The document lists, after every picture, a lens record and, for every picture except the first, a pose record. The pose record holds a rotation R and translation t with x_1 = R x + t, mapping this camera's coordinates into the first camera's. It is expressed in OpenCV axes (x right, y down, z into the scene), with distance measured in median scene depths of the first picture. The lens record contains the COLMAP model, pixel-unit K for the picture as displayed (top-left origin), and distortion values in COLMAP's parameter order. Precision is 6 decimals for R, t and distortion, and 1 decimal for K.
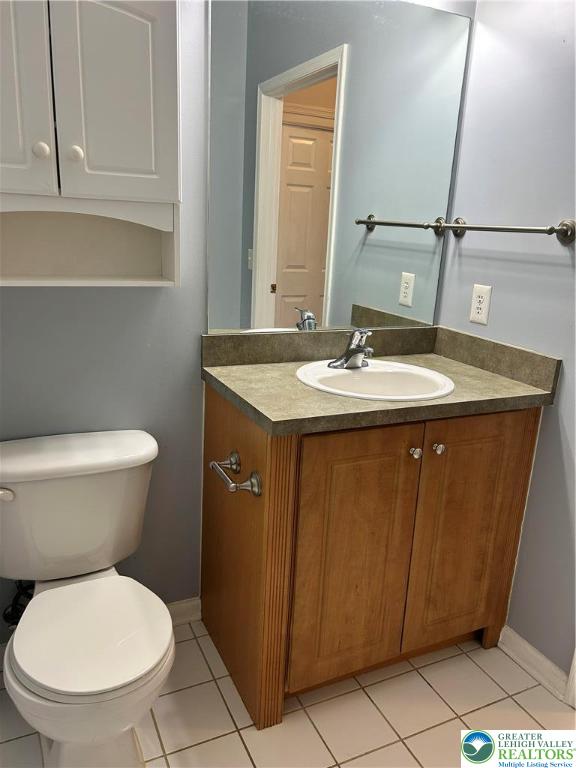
lens RADIAL K [[590.9, 0, 285.7], [0, 590.9, 383.2], [0, 0, 1]] dist [0.046830, -0.043096]
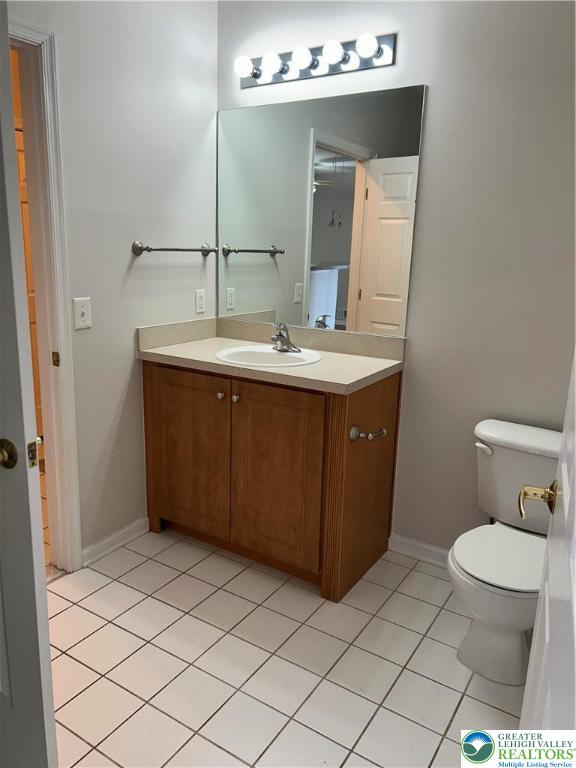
lens RADIAL K [[590.9, 0, 285.7], [0, 590.9, 383.2], [0, 0, 1]] dist [0.046830, -0.043096]
pose [[-0.521801, -0.261501, 0.811998, -1.024054], [0.173281, 0.899522, 0.401040, -0.487840], [-0.835283, 0.349967, -0.424058, 1.478064]]
